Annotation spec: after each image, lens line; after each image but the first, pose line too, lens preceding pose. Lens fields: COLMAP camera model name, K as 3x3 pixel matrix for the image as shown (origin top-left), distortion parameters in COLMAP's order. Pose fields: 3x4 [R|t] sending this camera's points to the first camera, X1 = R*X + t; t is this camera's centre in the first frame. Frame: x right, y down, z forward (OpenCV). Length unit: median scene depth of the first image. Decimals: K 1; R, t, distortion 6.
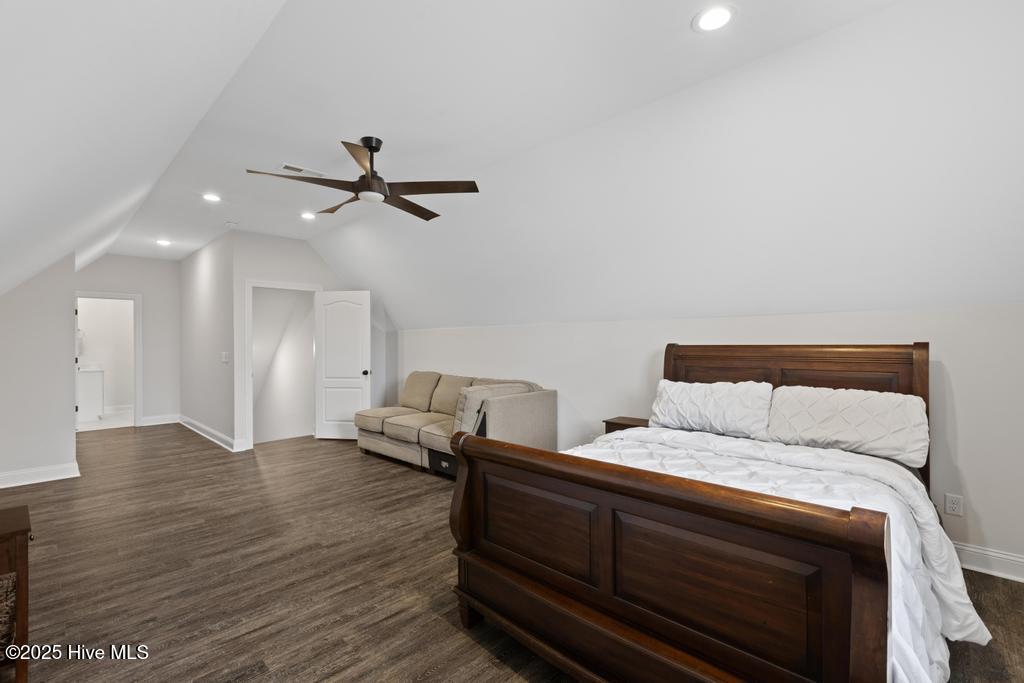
lens RADIAL K [[455.2, 0, 514.8], [0, 455.2, 344.9], [0, 0, 1]] dist [0.001172, 0.000291]
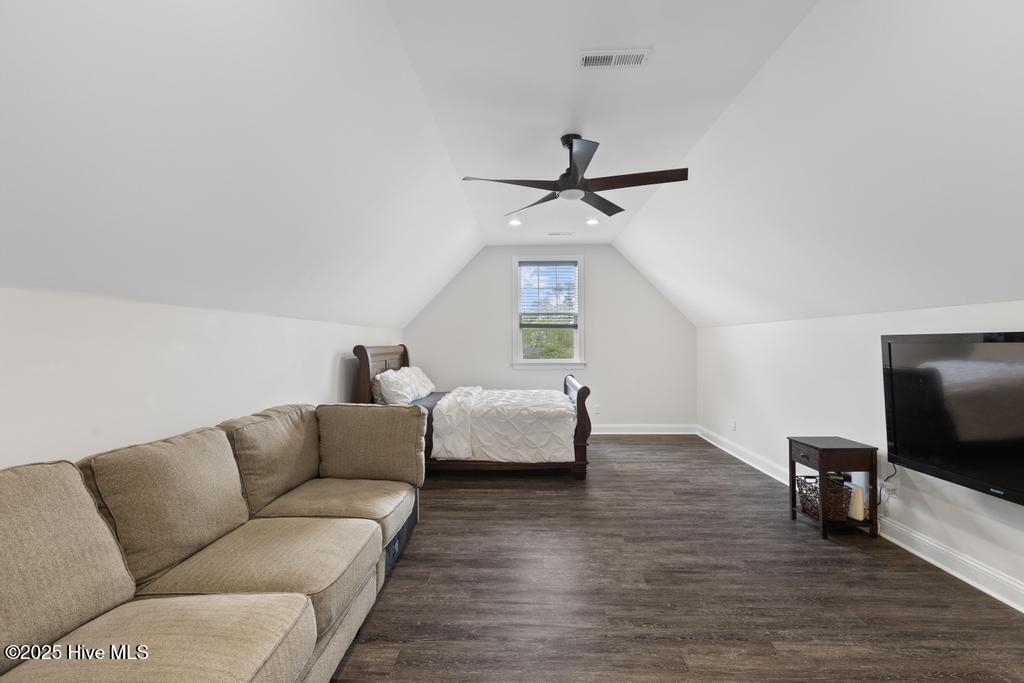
lens RADIAL K [[459.9, 0, 515.9], [0, 459.9, 350.3], [0, 0, 1]] dist [0.001714, -0.000122]
pose [[-0.676842, -0.000367, 0.736128, -0.988165], [0.013619, 0.999822, 0.013021, -0.000823], [-0.736002, 0.018838, -0.676717, 1.810646]]
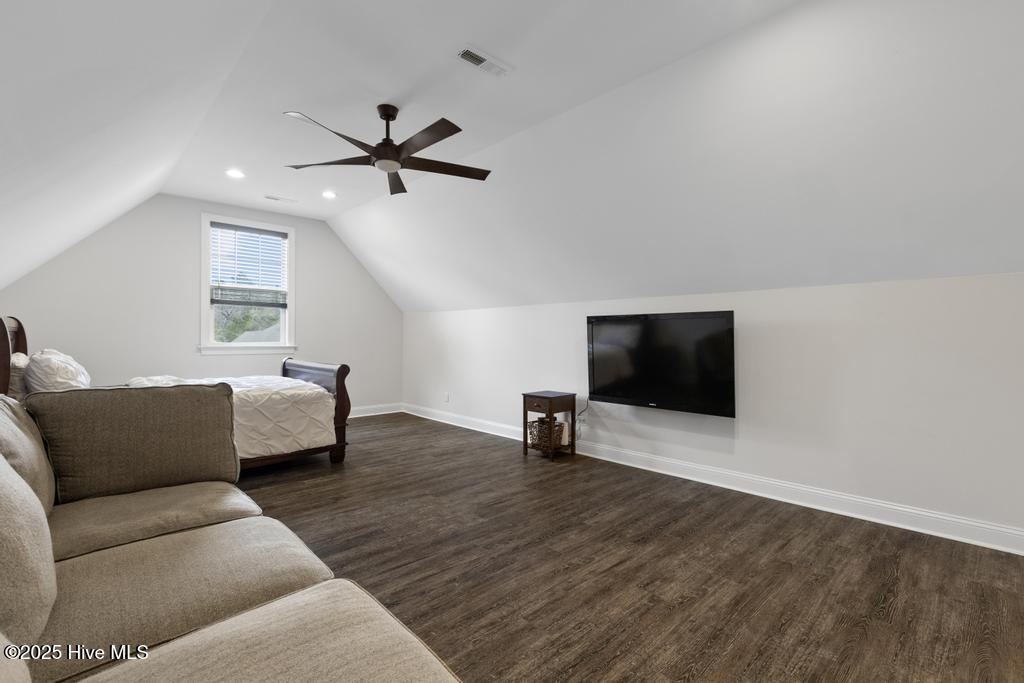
lens RADIAL K [[459.9, 0, 515.9], [0, 459.9, 350.3], [0, 0, 1]] dist [0.001714, -0.000122]
pose [[-0.999266, 0.000951, 0.038304, -0.650927], [0.002097, 0.999551, 0.029894, 0.048541], [-0.038258, 0.029952, -0.998819, 2.041461]]
